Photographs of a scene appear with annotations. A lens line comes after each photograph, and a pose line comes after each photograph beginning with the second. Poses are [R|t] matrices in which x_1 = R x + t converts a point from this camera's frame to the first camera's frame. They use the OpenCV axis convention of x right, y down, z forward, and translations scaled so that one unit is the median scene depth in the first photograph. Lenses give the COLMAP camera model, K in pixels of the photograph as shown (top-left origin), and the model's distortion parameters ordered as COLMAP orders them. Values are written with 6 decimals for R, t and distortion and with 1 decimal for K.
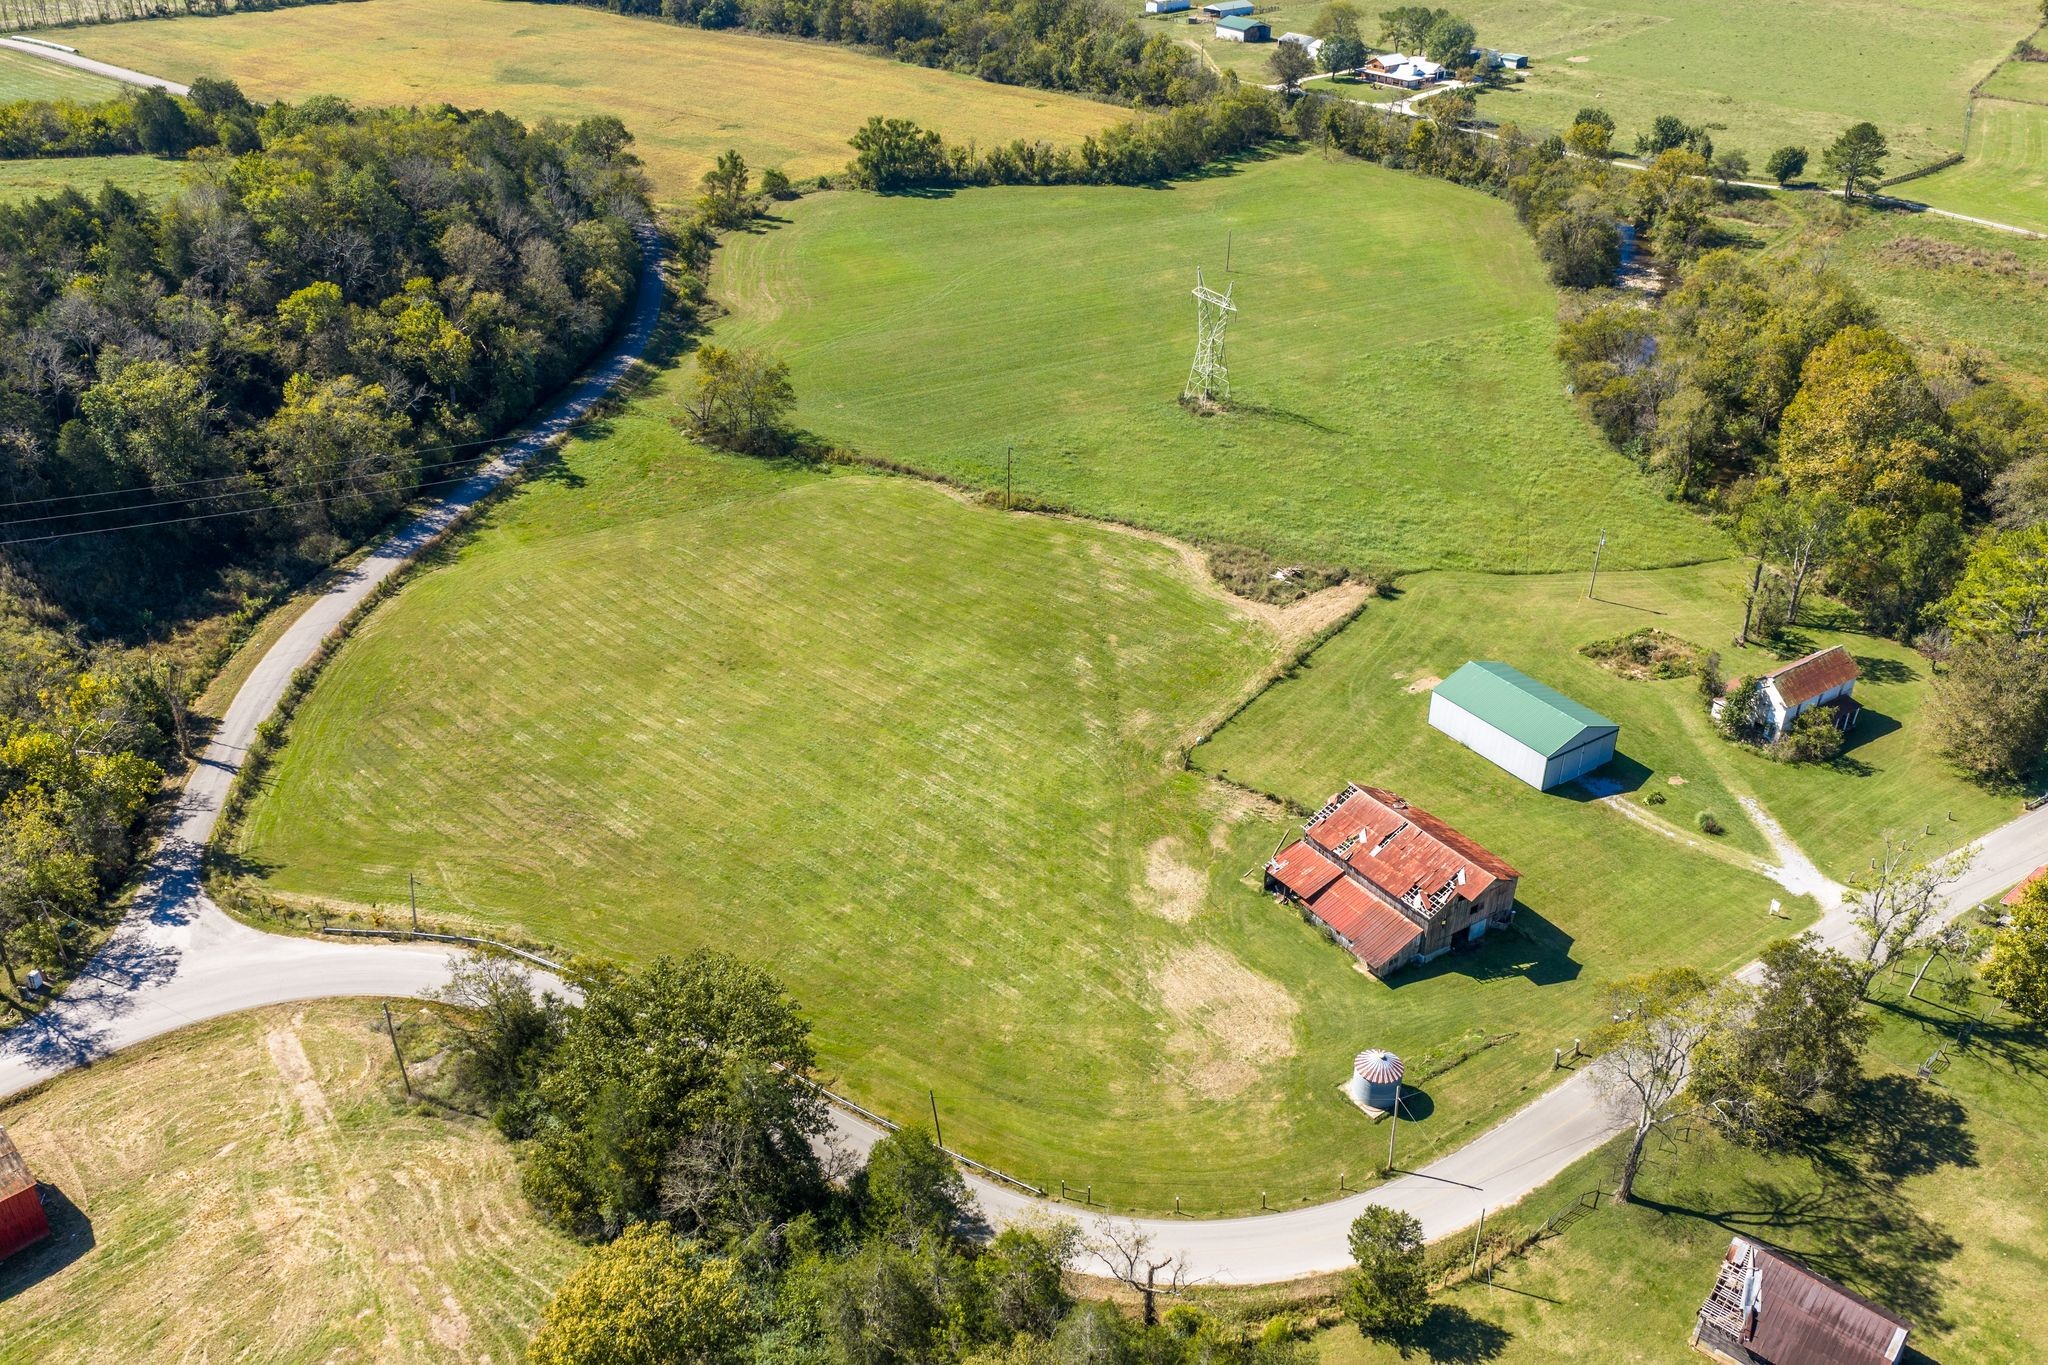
lens RADIAL K [[1689.4, 0, 1026.2], [0, 1689.4, 689.8], [0, 0, 1]] dist [0.018881, -0.032404]
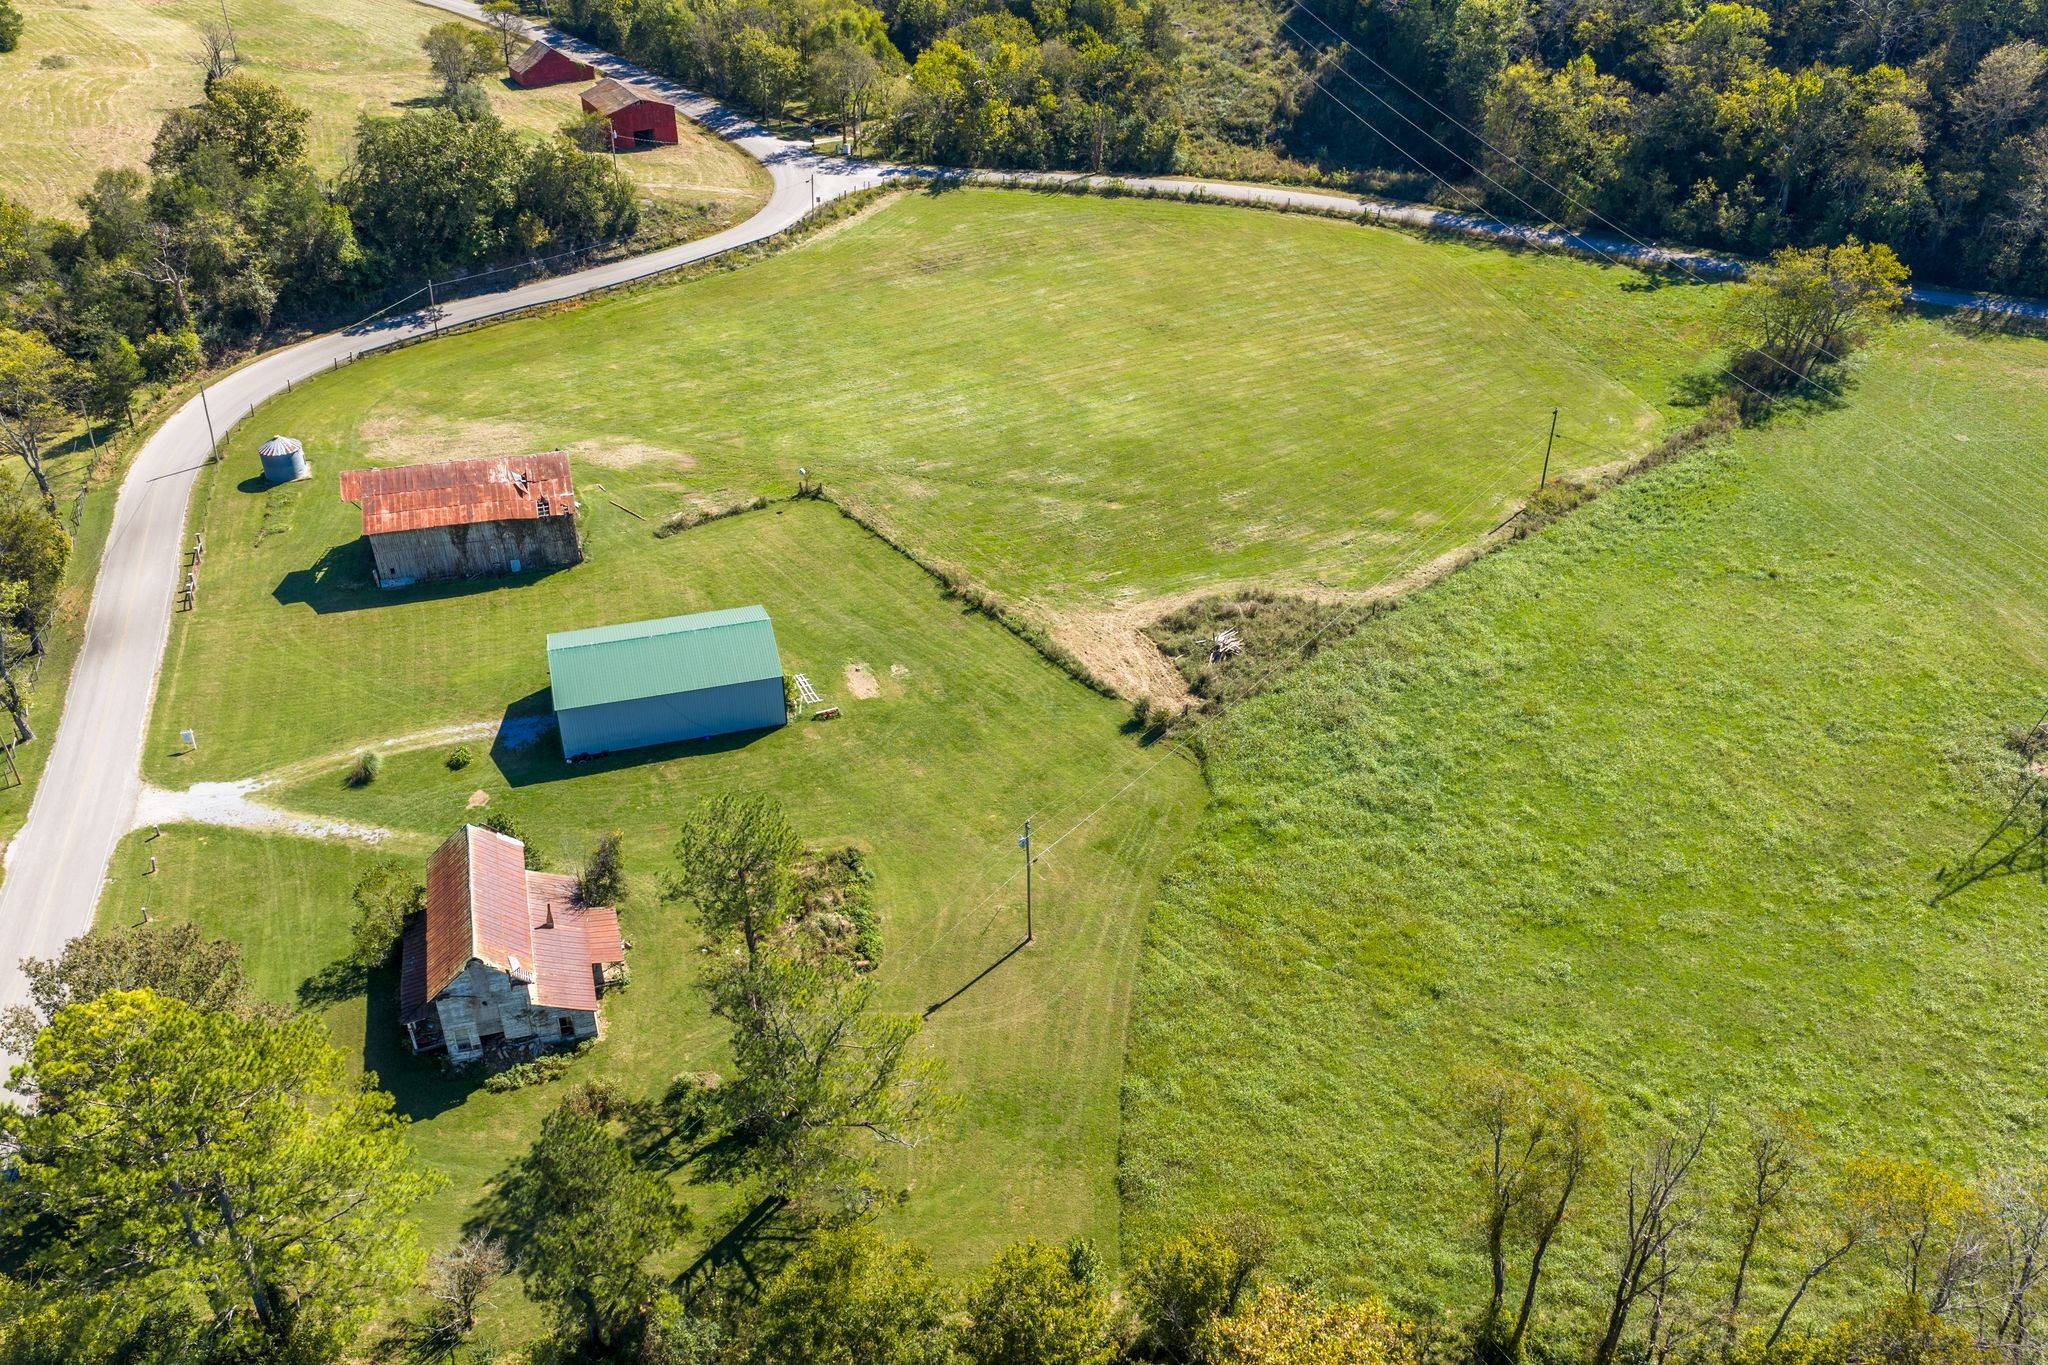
lens RADIAL K [[1689.4, 0, 1013.9], [0, 1689.4, 685.1], [0, 0, 1]] dist [0.018881, -0.032404]
pose [[-0.301057, 0.515458, -0.802289, 0.759939], [-0.483191, 0.642867, 0.594347, -0.433495], [0.822126, 0.566591, 0.055525, 1.012163]]
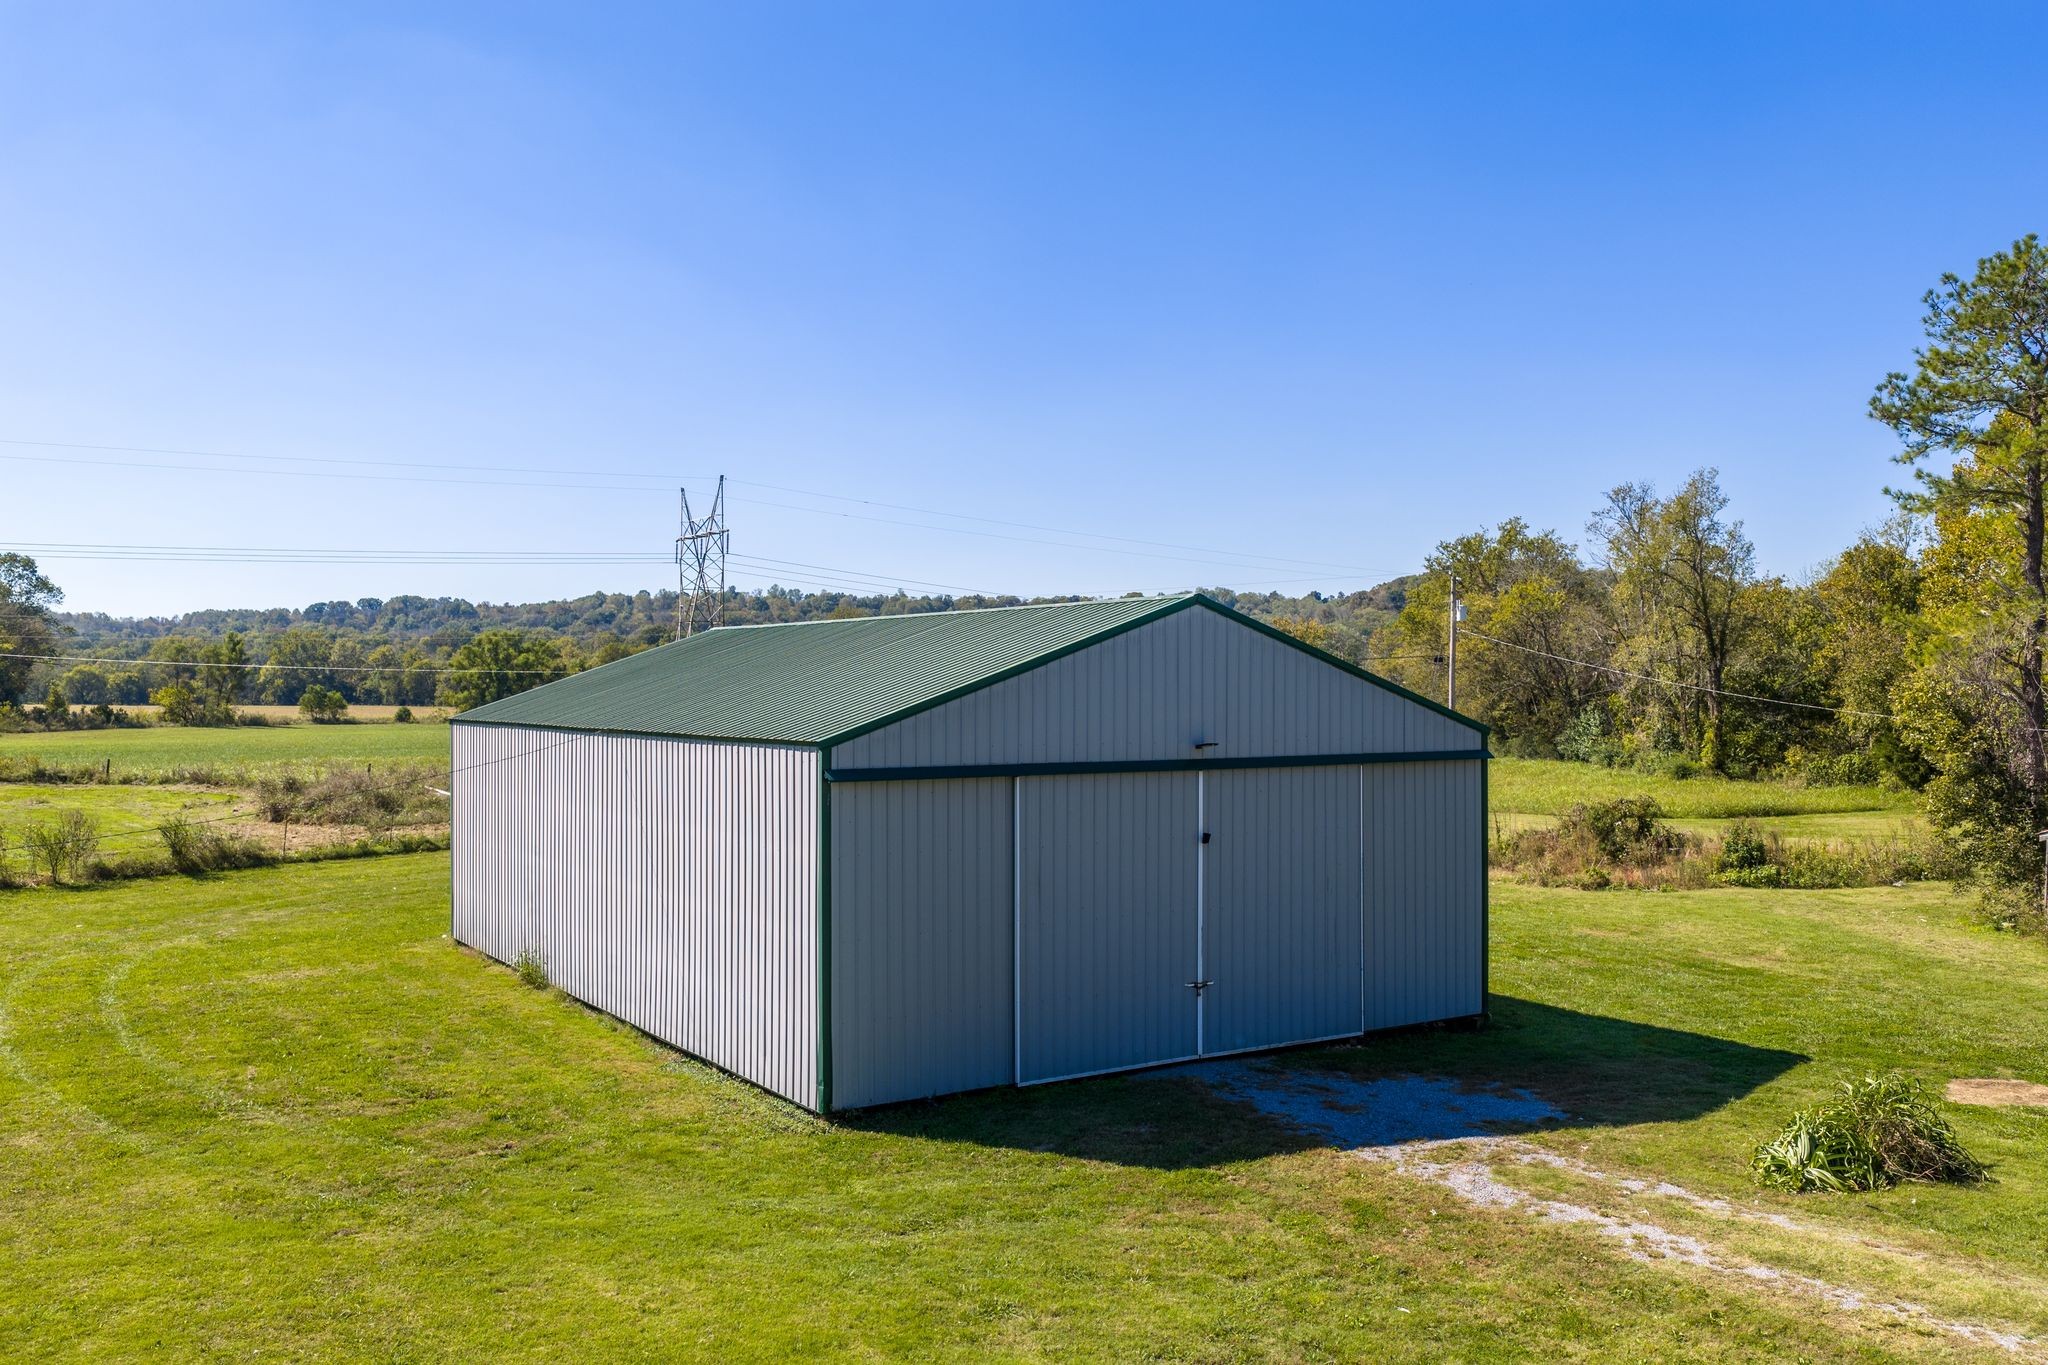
lens RADIAL K [[1689.4, 0, 1027.0], [0, 1689.4, 682.1], [0, 0, 1]] dist [0.018881, -0.032404]
pose [[0.999940, 0.000106, -0.010953, 0.287150], [-0.005679, 0.860085, -0.510118, 0.082369], [0.009367, 0.510150, 0.860034, 0.802441]]
